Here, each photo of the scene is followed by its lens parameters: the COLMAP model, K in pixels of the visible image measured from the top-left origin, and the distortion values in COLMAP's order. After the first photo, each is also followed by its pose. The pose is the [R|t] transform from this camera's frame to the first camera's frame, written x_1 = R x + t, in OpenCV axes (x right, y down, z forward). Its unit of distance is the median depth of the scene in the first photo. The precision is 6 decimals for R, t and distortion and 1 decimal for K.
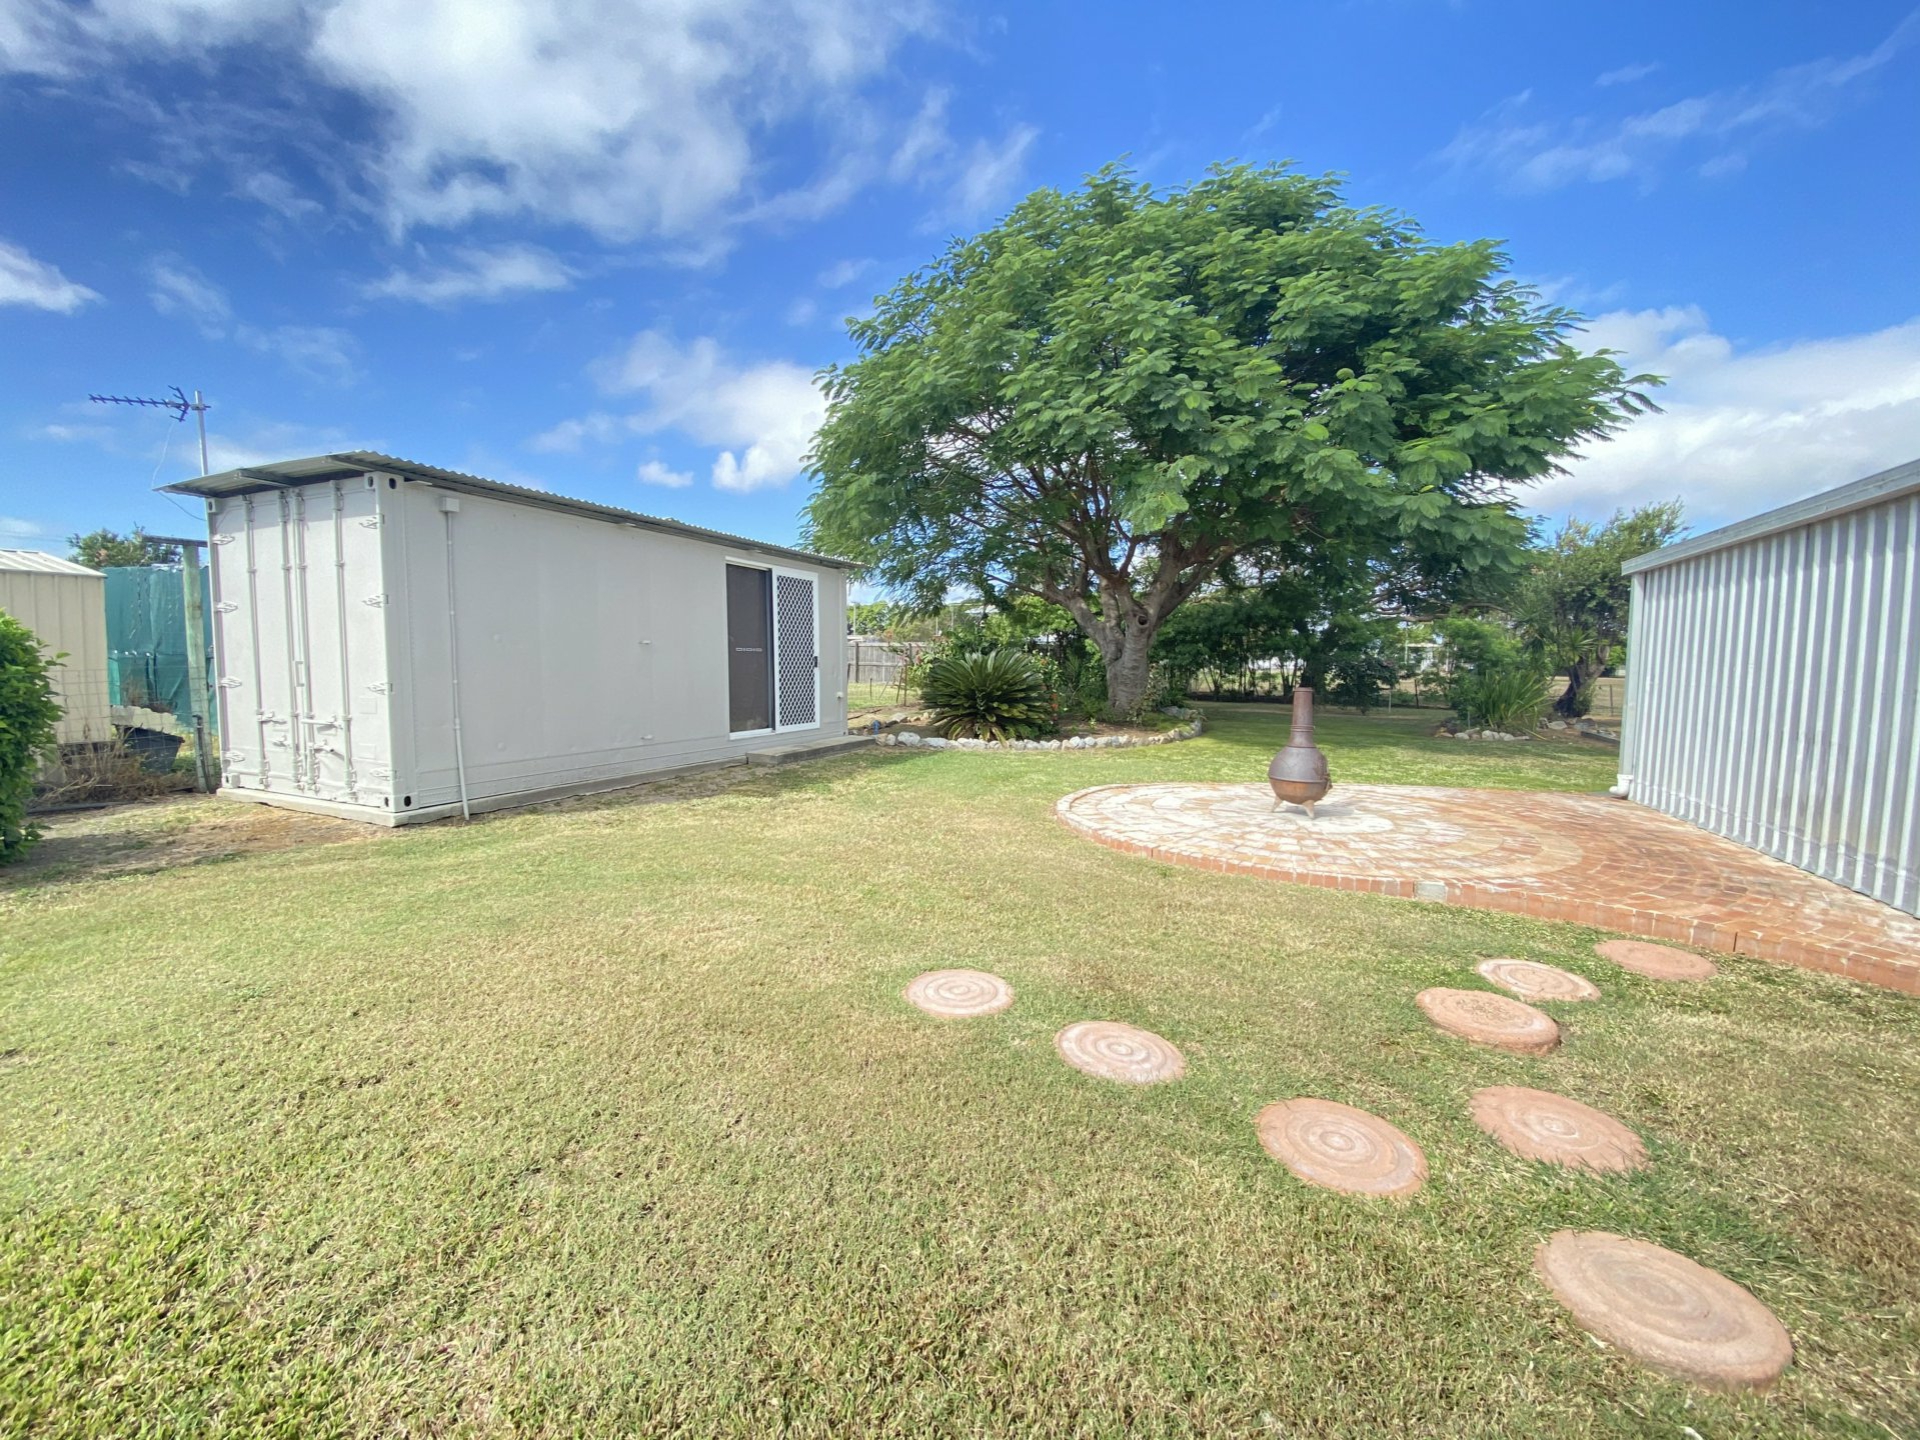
lens RADIAL K [[761.2, 0, 964.2], [0, 761.2, 731.6], [0, 0, 1]] dist [0.034090, -0.023657]
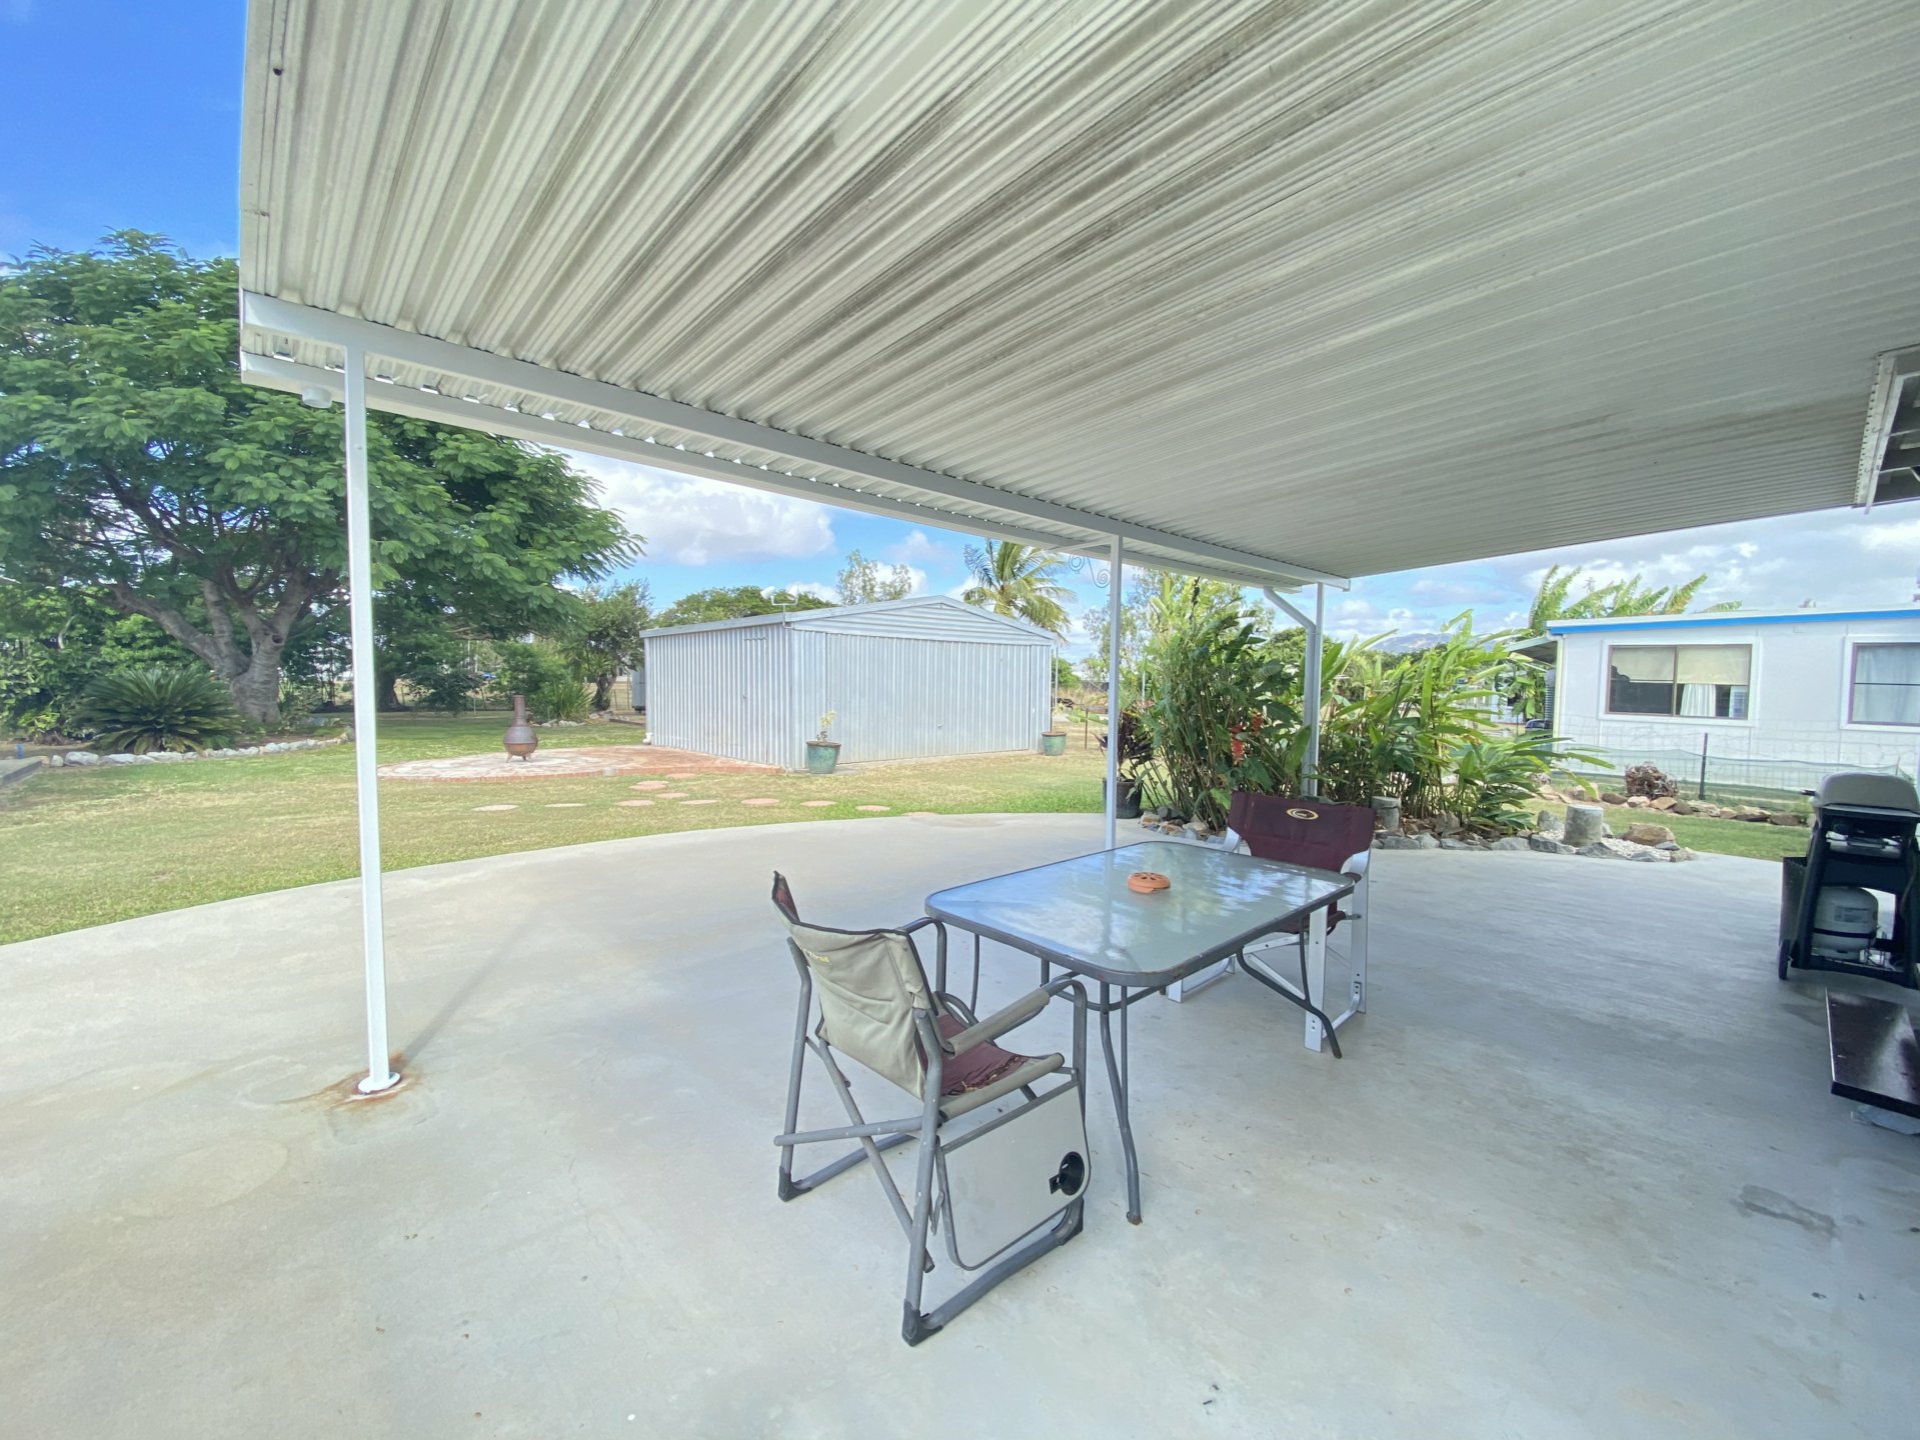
lens RADIAL K [[762.3, 0, 957.0], [0, 762.3, 722.2], [0, 0, 1]] dist [0.002015, -0.012377]
pose [[0.419970, -0.056230, 0.905794, -0.549020], [0.073747, 0.996892, 0.027692, 0.023789], [-0.904537, 0.055170, 0.422811, -0.532414]]
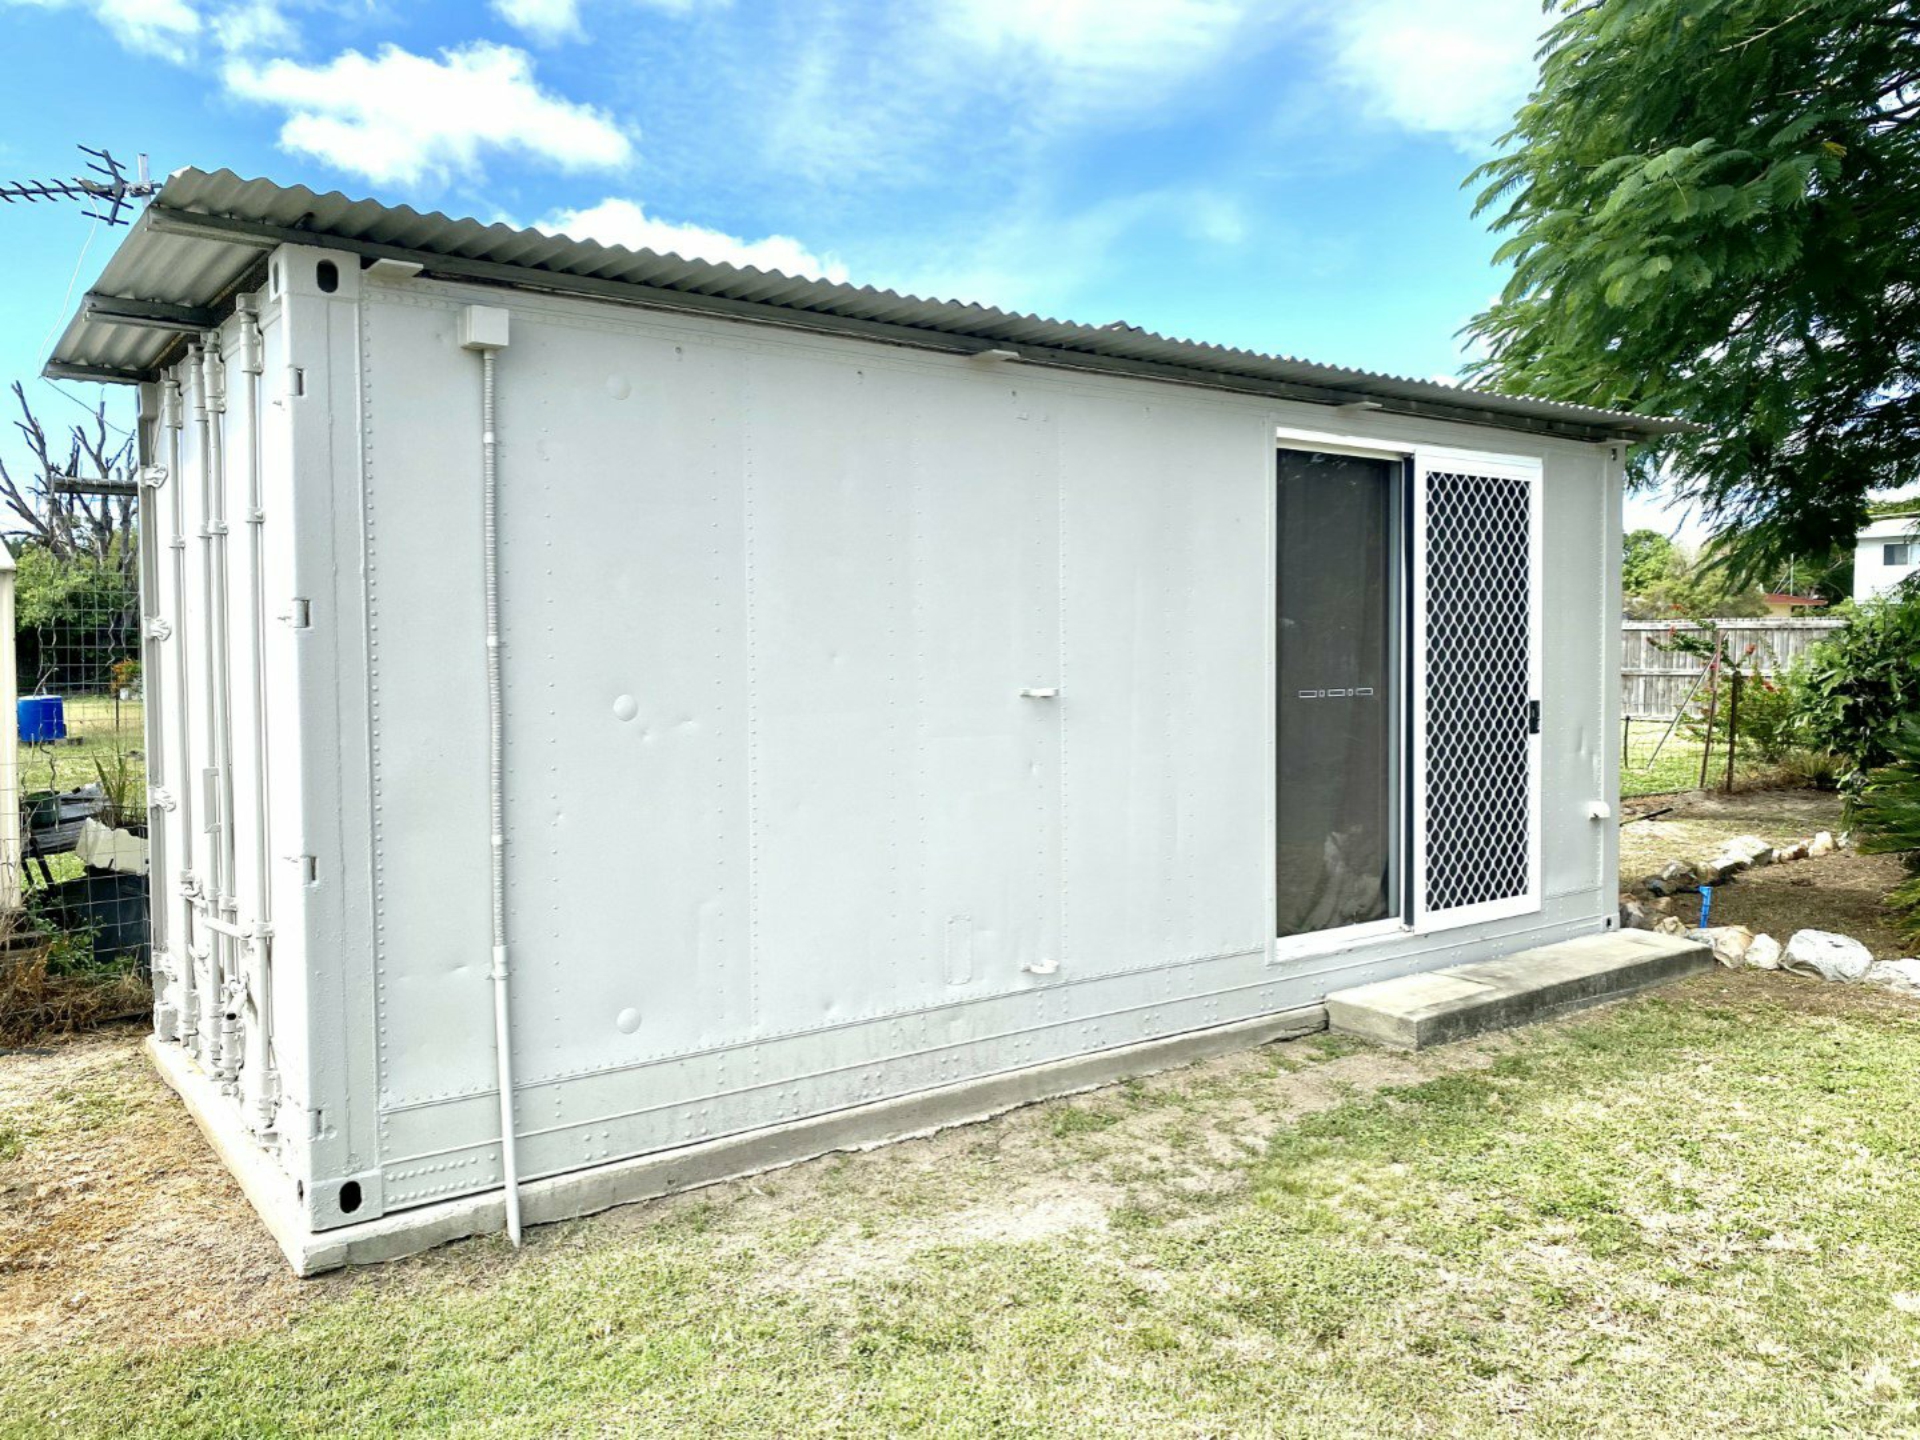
lens RADIAL K [[1483.0, 0, 960.0], [0, 1483.0, 720.0], [0, 0, 1]] dist [-0.014767, -0.006256]
pose [[0.868959, 0.012348, -0.494729, -0.096508], [-0.033963, 0.998820, -0.034725, -0.063035], [0.493717, 0.046977, 0.868353, 0.323329]]
